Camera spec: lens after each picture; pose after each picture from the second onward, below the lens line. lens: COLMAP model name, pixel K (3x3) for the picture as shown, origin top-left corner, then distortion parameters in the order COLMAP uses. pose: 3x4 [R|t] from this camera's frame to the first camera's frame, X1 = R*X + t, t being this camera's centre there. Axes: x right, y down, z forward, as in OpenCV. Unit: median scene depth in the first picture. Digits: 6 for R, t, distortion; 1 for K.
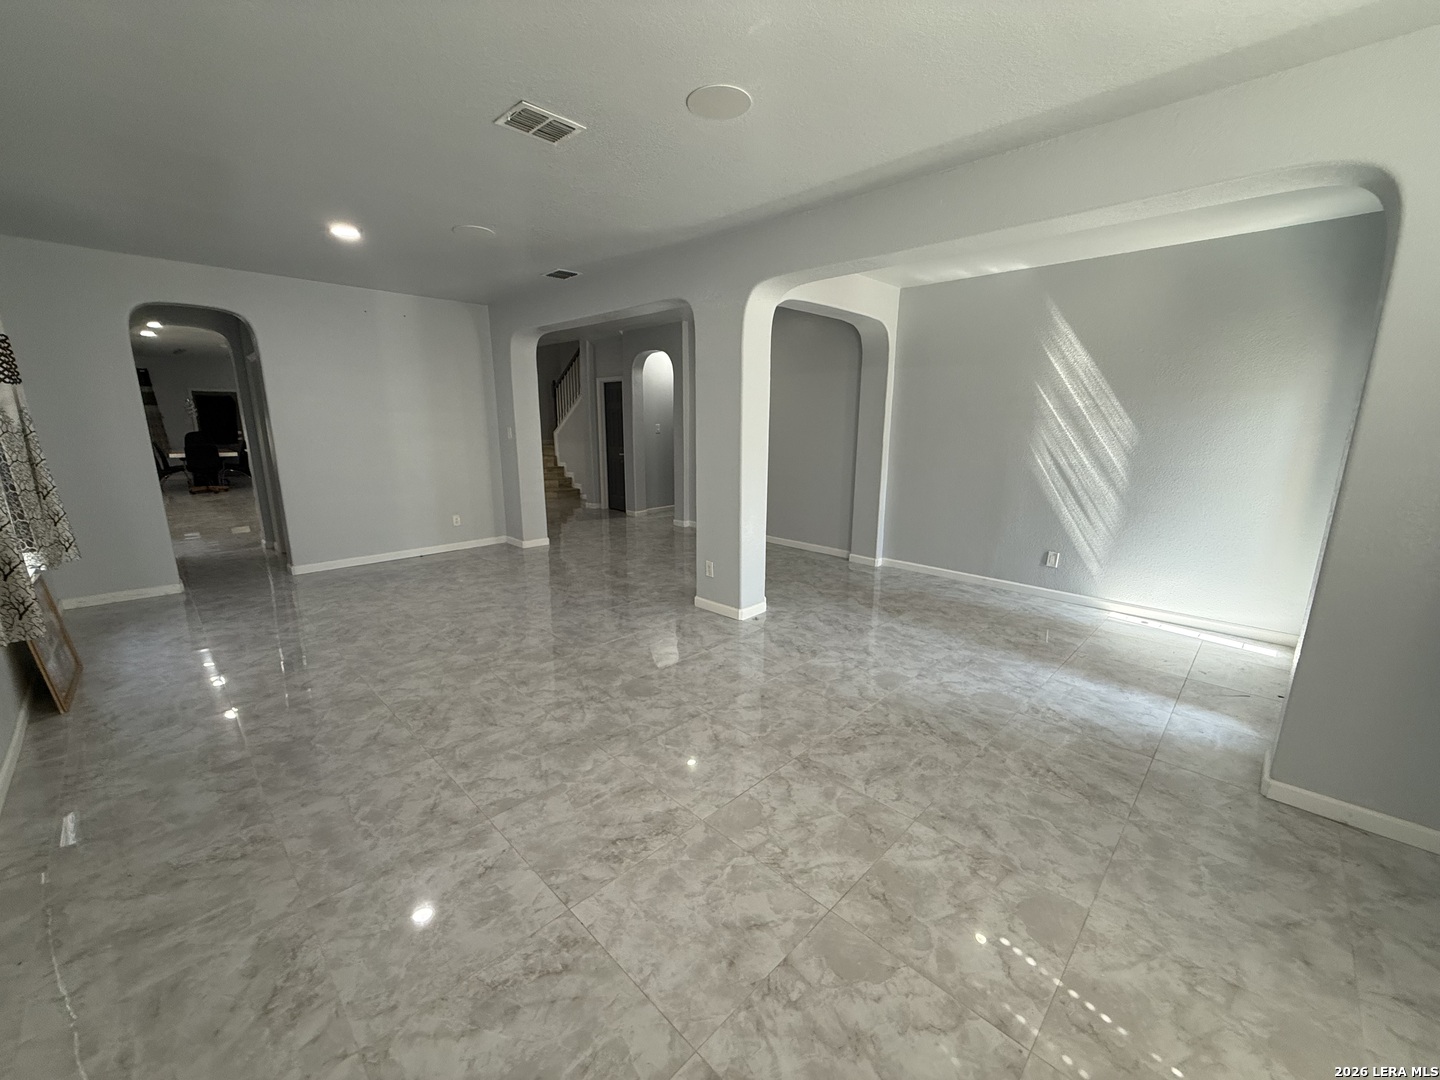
lens RADIAL K [[572.9, 0, 716.3], [0, 572.9, 538.1], [0, 0, 1]] dist [-0.000315, 0.000274]
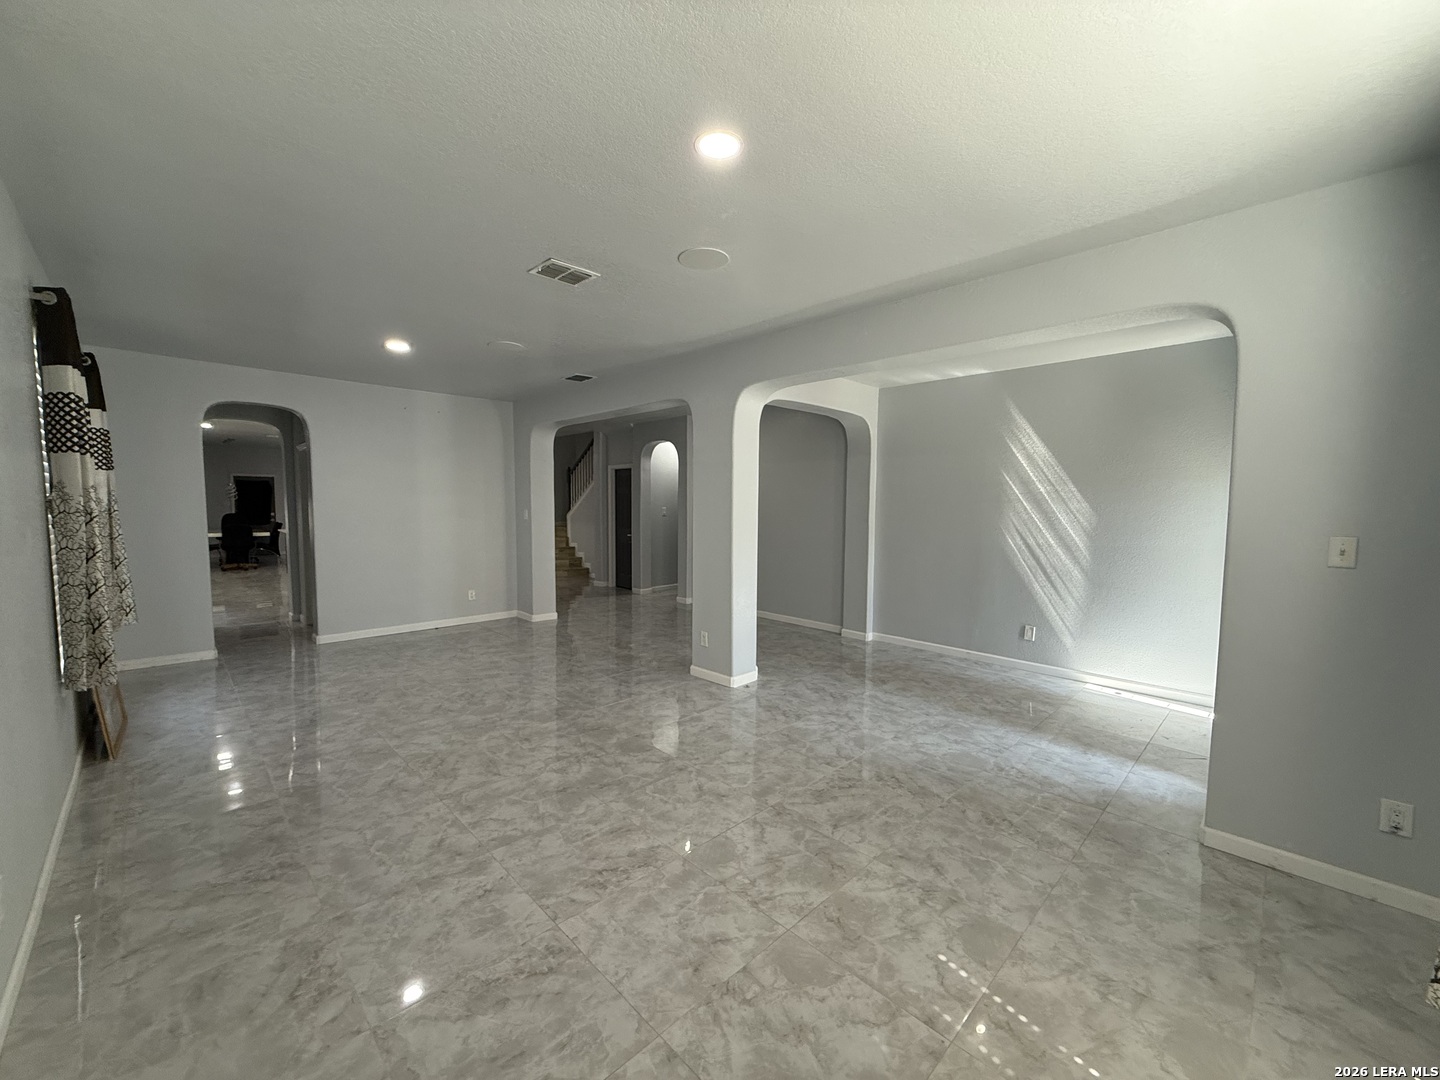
lens RADIAL K [[572.9, 0, 716.3], [0, 572.9, 538.1], [0, 0, 1]] dist [-0.000315, 0.000274]
pose [[0.999815, 0.004106, -0.018808, 0.058195], [-0.006779, 0.989508, -0.144316, 0.042003], [0.018018, 0.144417, 0.989353, -0.170558]]
